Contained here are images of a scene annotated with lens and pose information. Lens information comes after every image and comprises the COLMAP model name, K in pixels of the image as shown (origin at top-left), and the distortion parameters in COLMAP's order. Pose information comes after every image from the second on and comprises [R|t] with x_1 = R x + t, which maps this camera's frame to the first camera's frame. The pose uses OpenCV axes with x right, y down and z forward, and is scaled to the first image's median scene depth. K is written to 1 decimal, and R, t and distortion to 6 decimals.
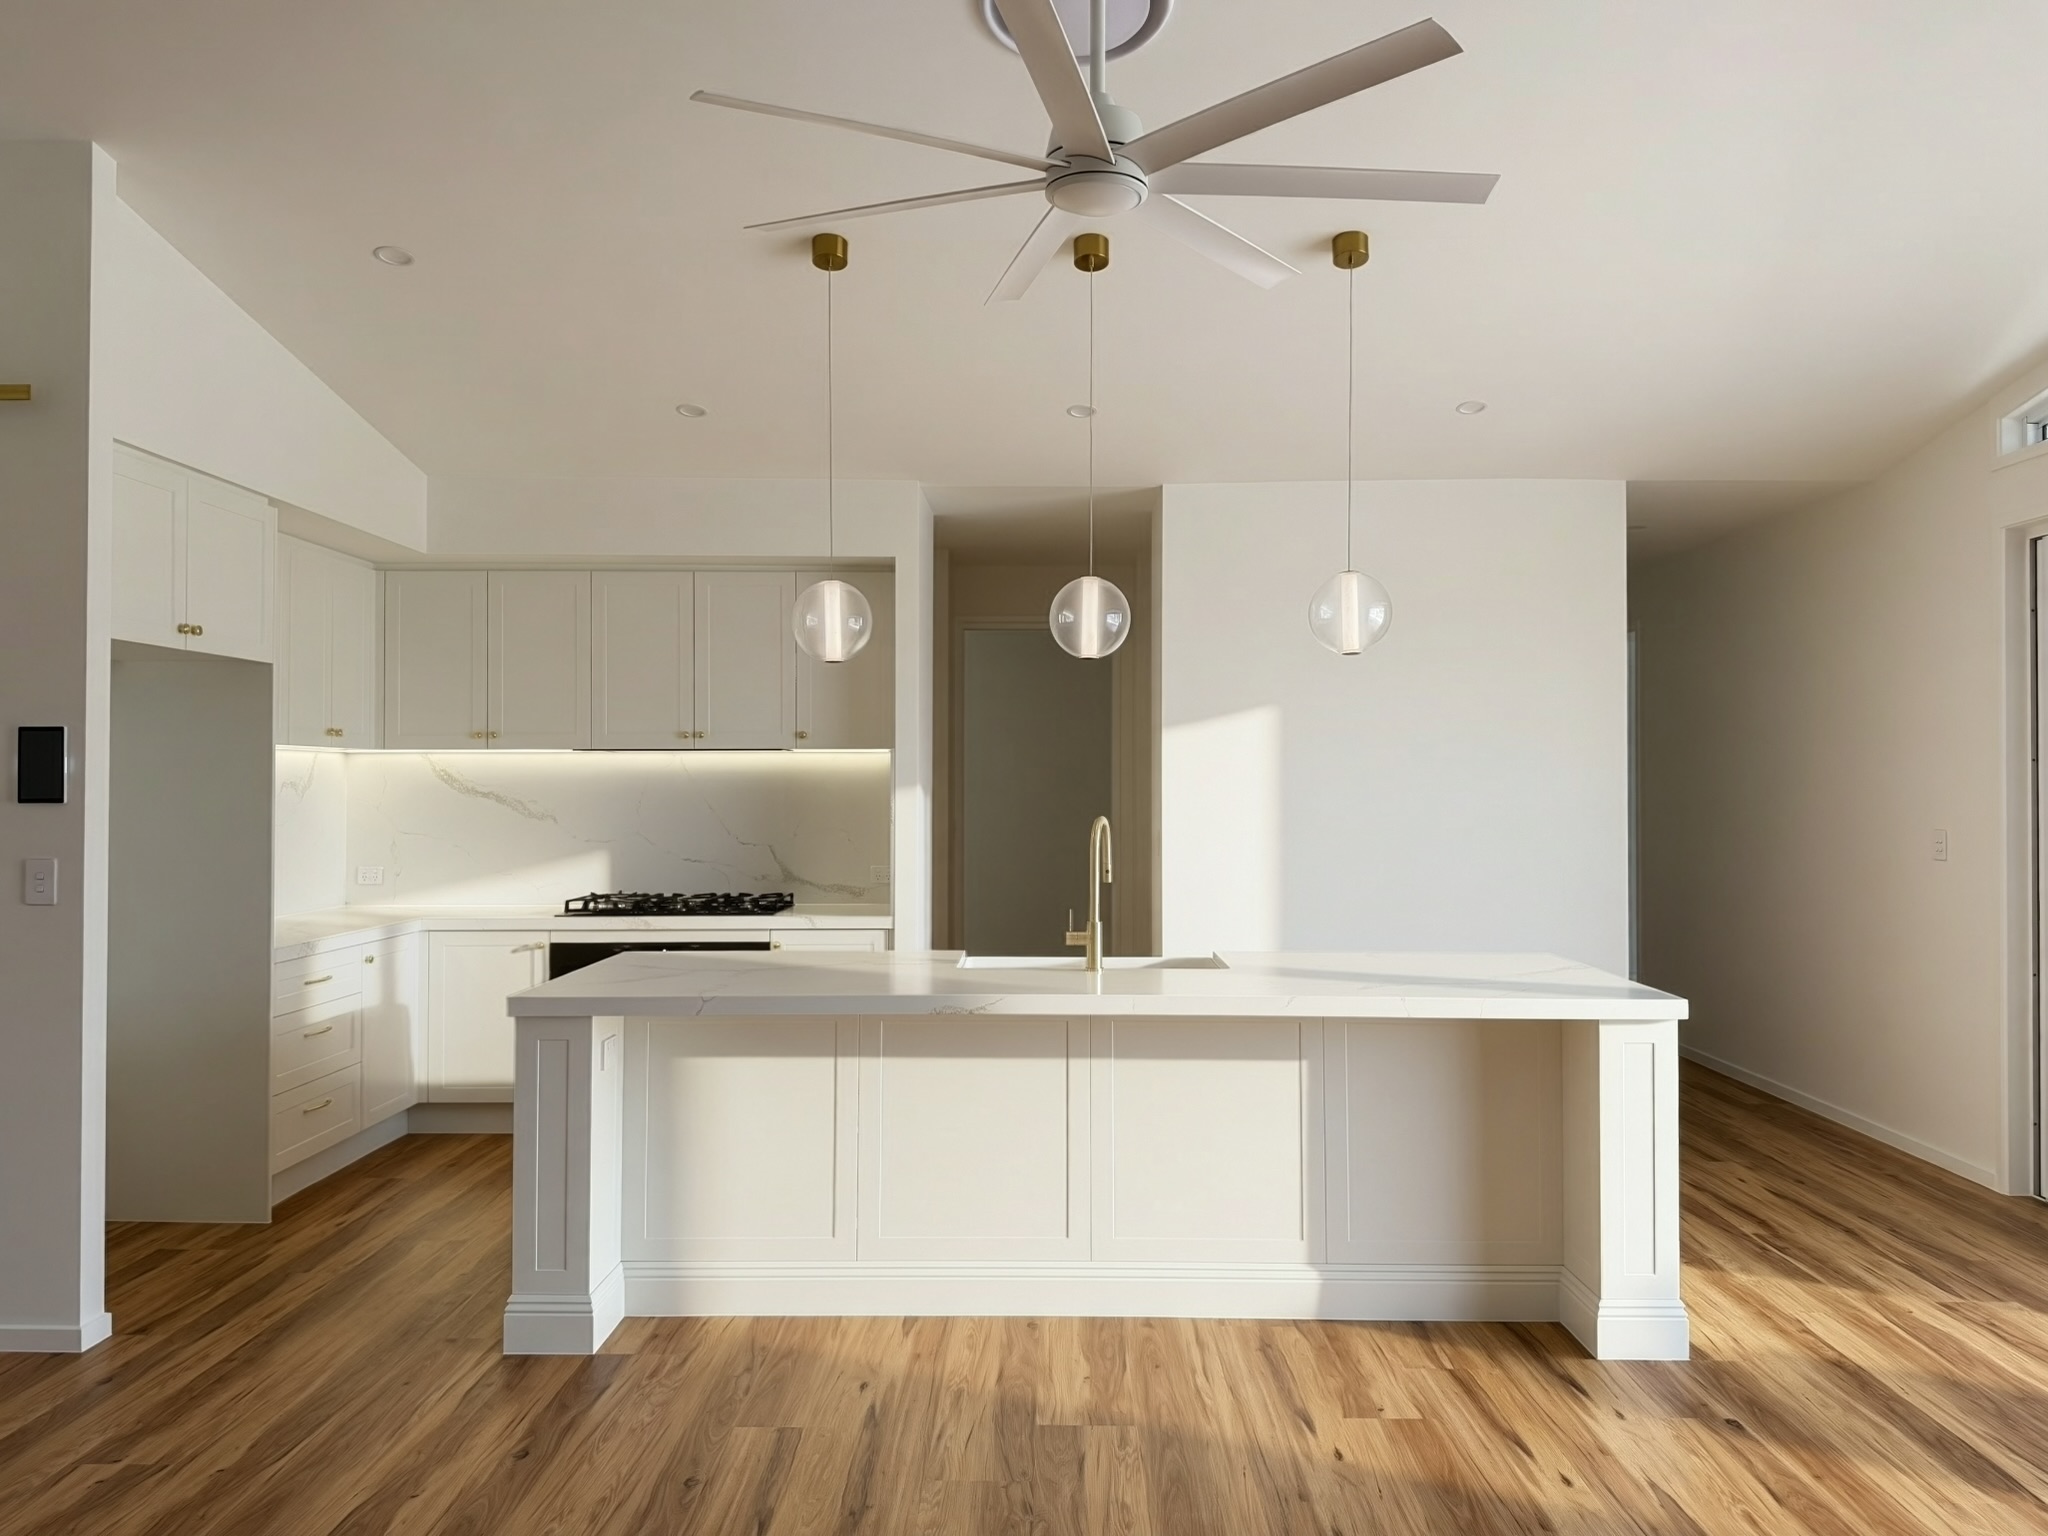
lens RADIAL K [[1414.2, 0, 1024.0], [0, 1414.2, 768.0], [0, 0, 1]] dist [0.055504, -0.074734]
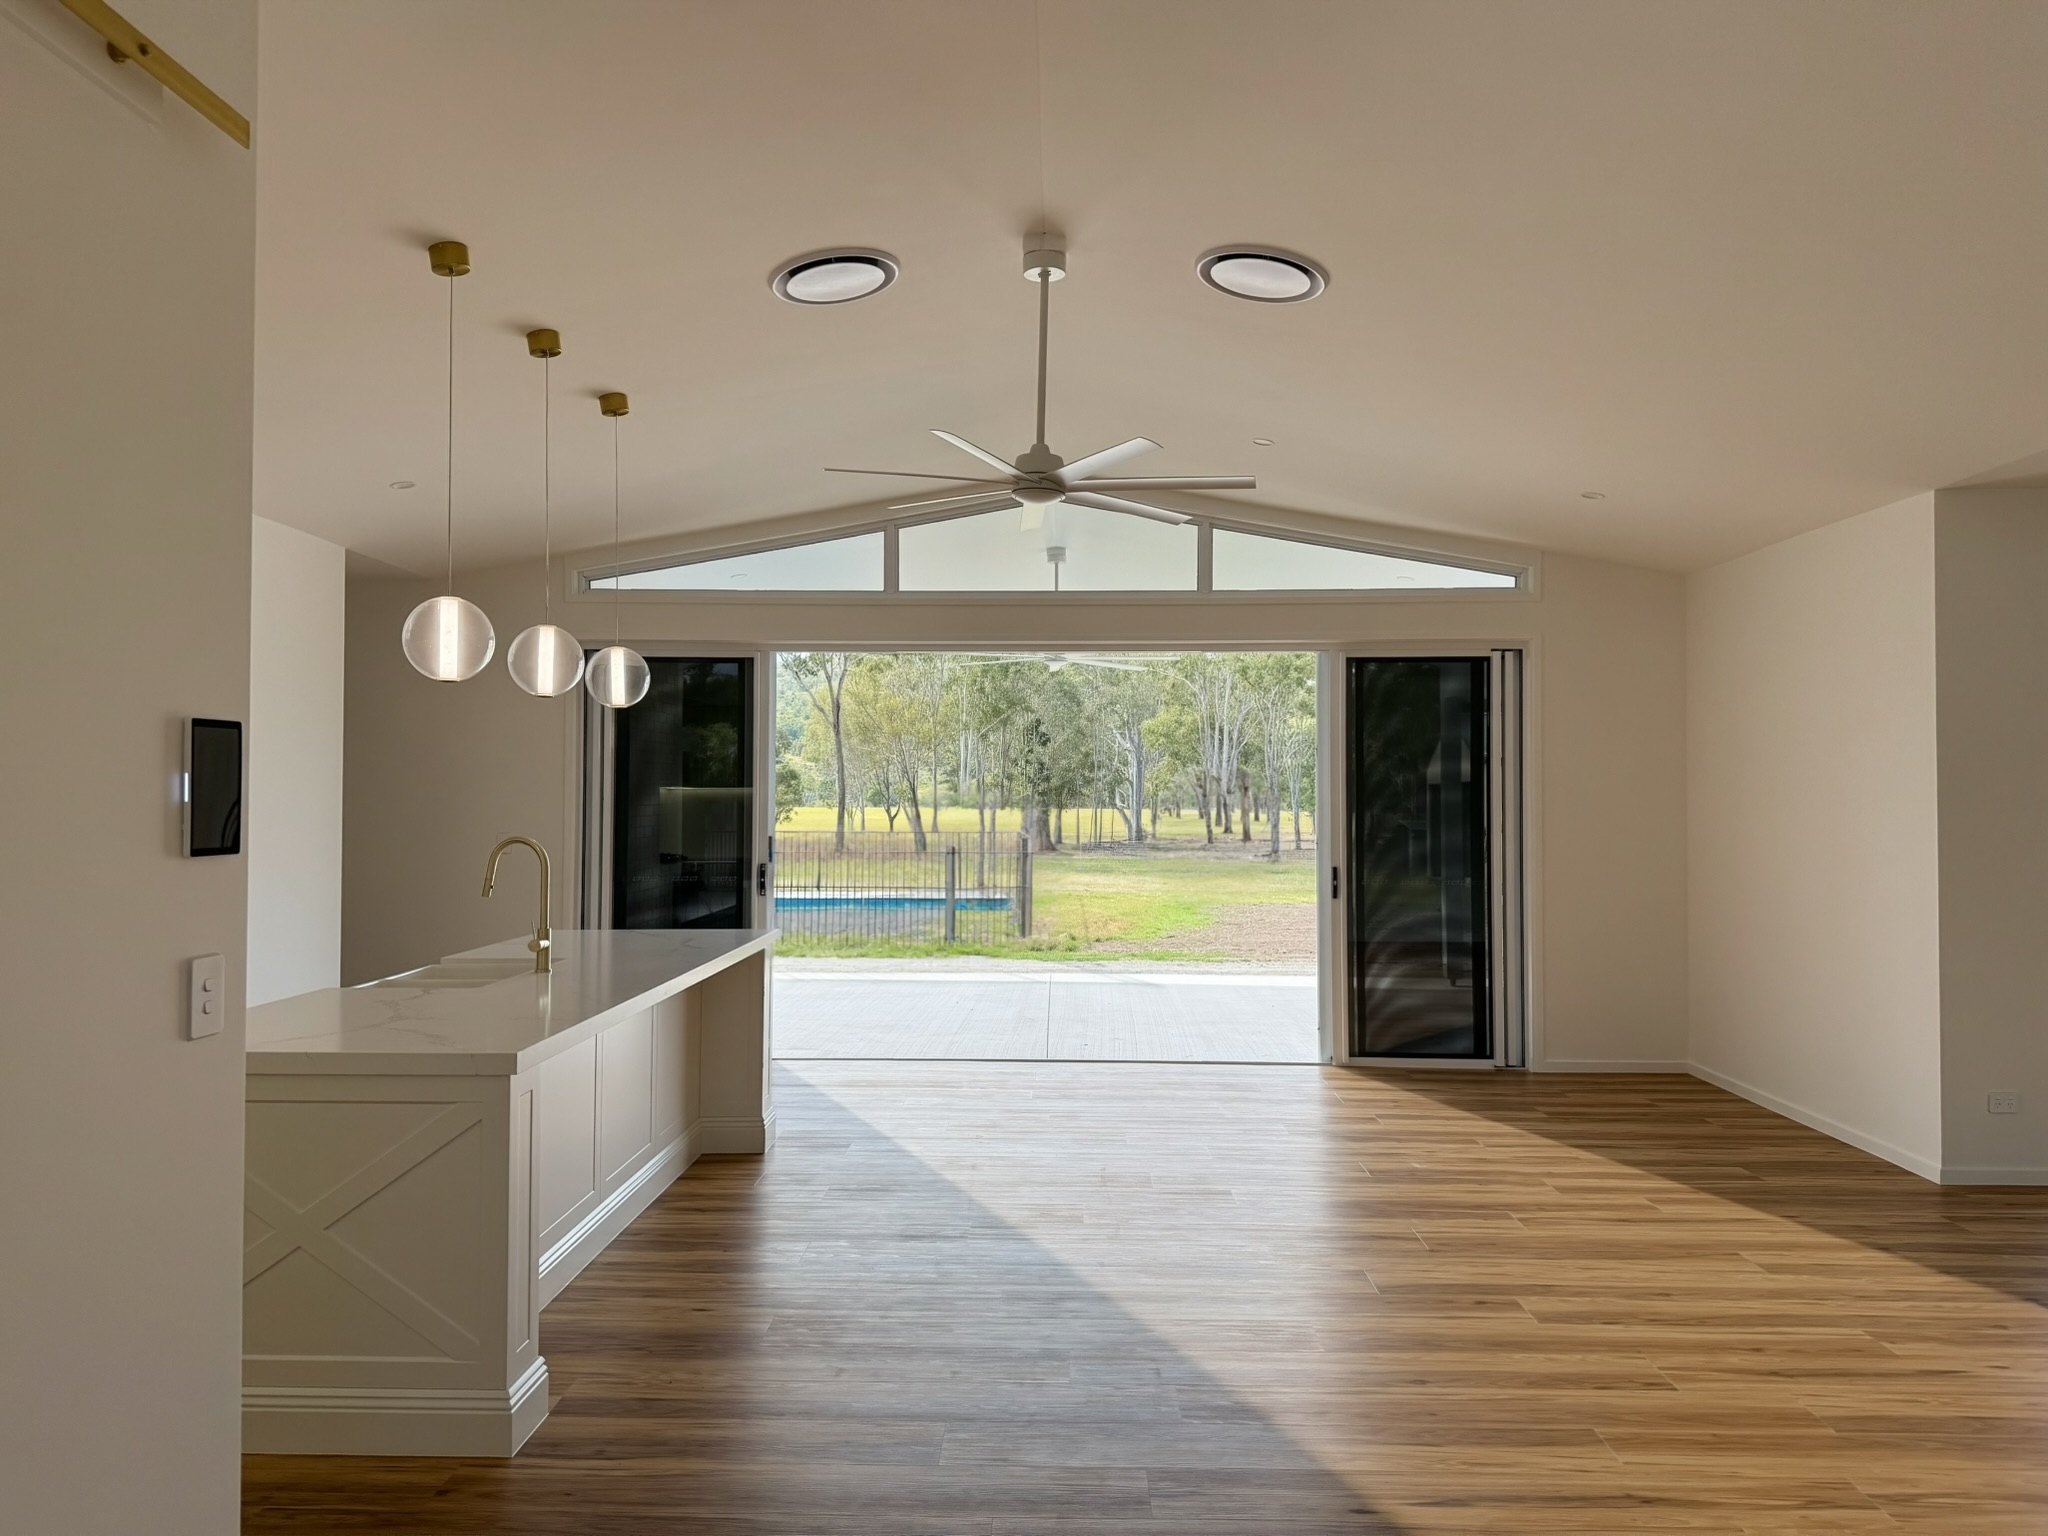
lens RADIAL K [[1414.2, 0, 1024.0], [0, 1414.2, 768.0], [0, 0, 1]] dist [0.055504, -0.074734]
pose [[0.014492, 0.019747, 0.999700, -0.766849], [-0.016884, 0.999667, -0.019501, -0.002774], [-0.999752, -0.016596, 0.014821, 0.414644]]
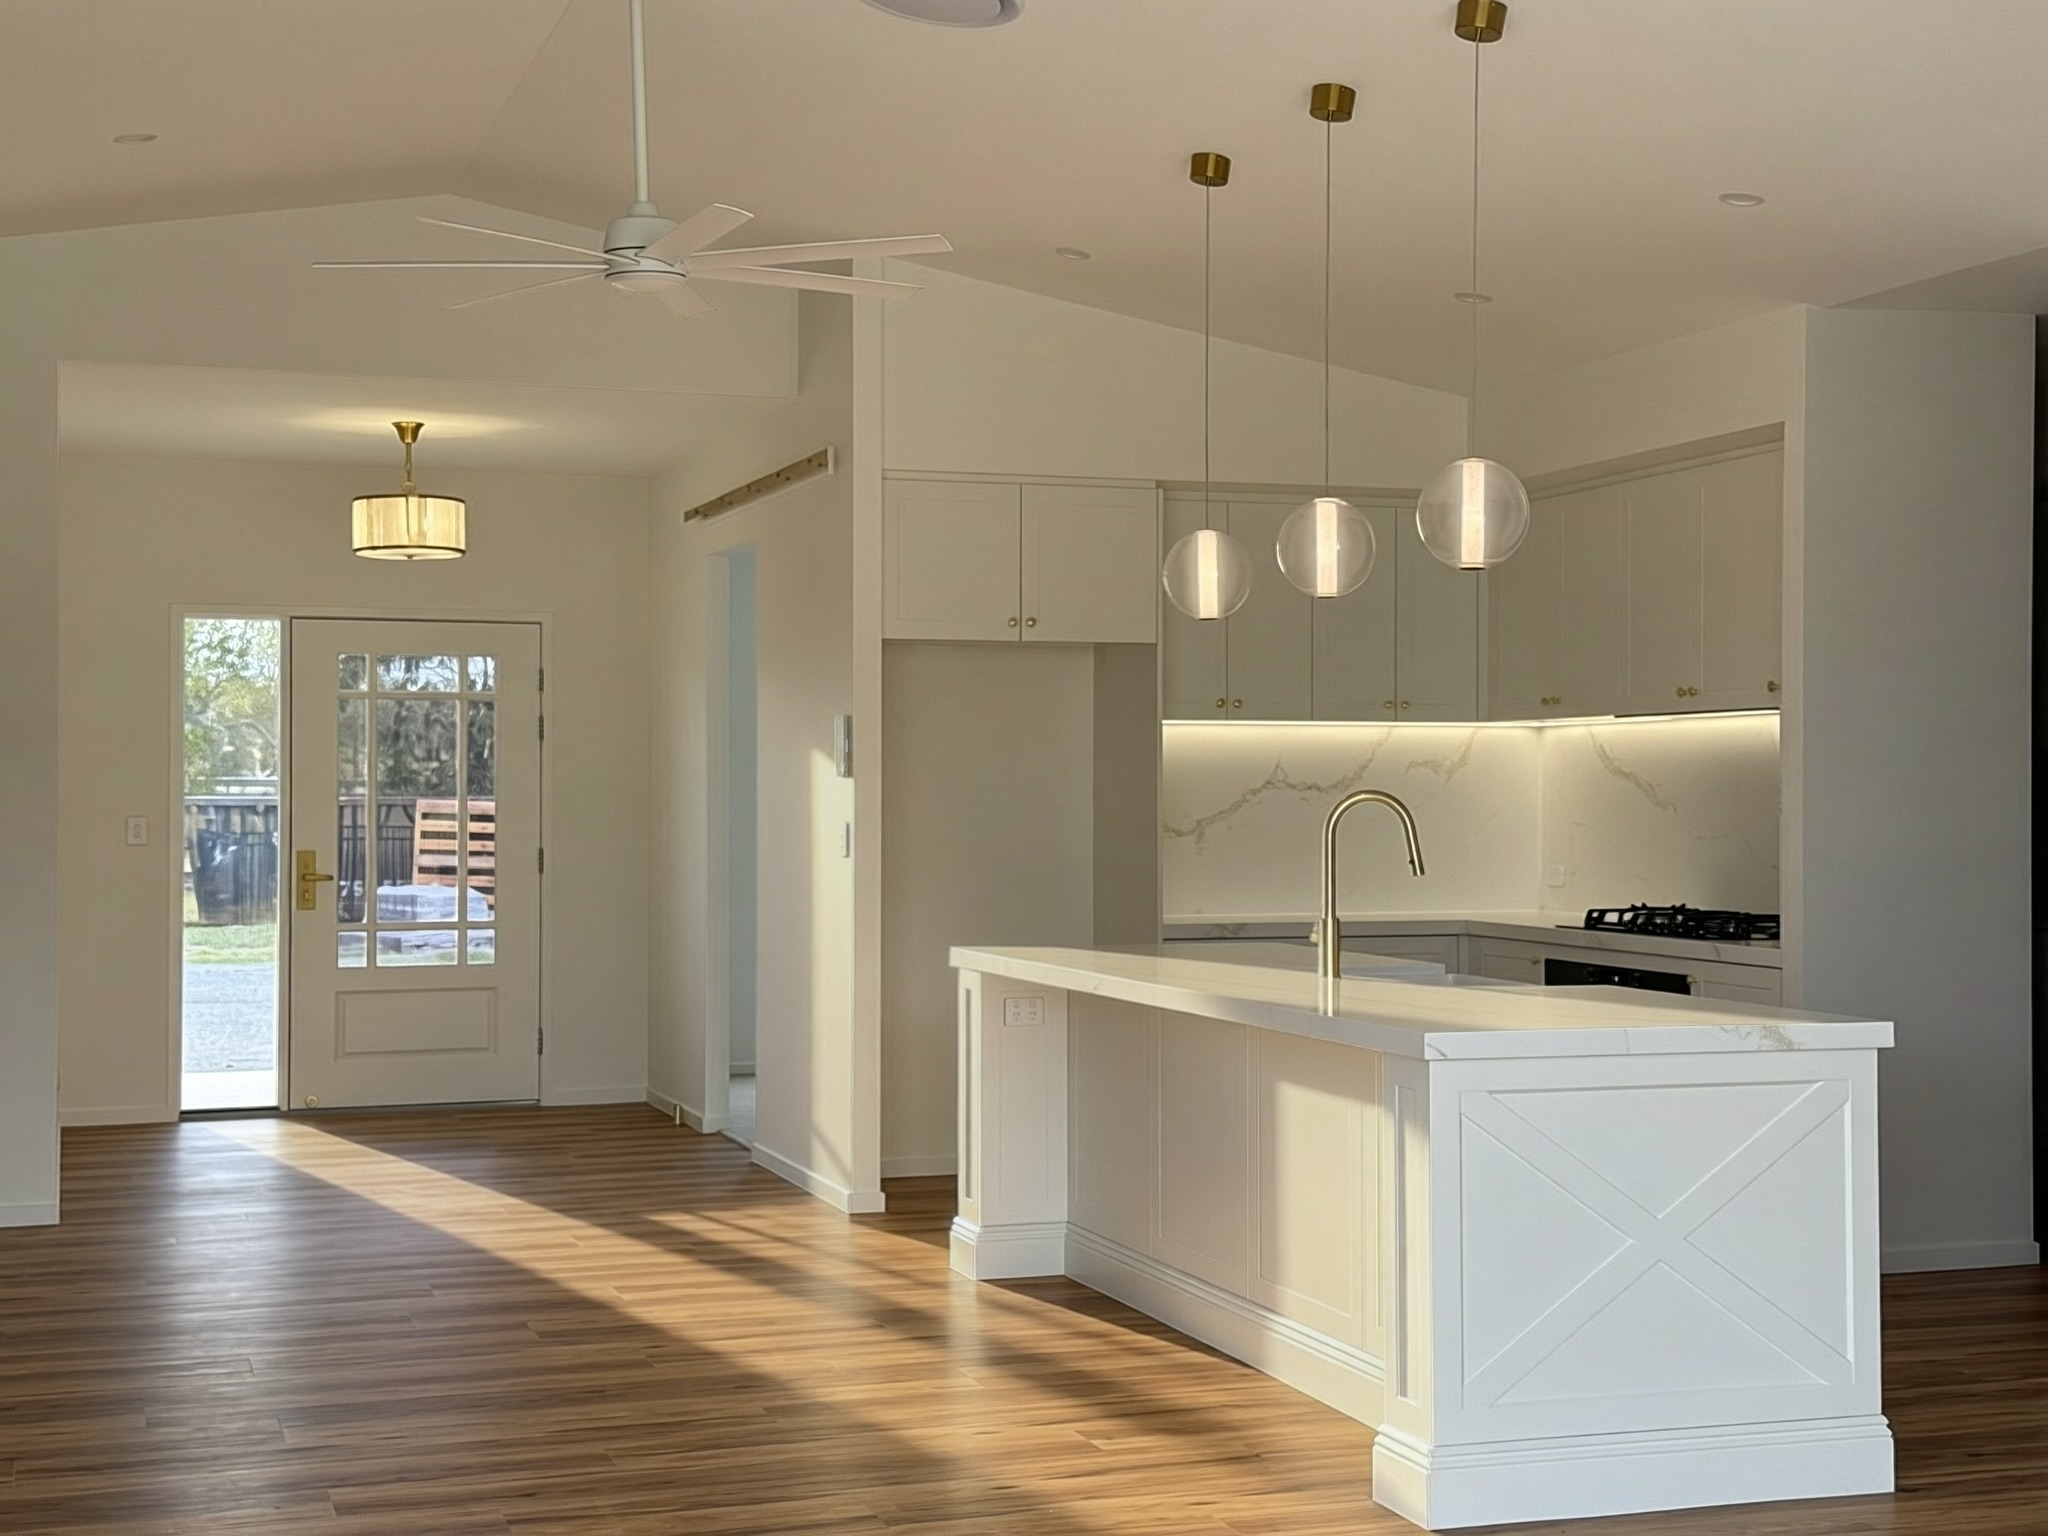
lens RADIAL K [[2854.1, 0, 1024.0], [0, 2854.1, 768.0], [0, 0, 1]] dist [0.186238, -0.004398]
pose [[0.328044, -0.010623, -0.944603, 1.094792], [0.015609, 0.999861, -0.005824, 0.019839], [0.944534, -0.012834, 0.328164, 0.195206]]
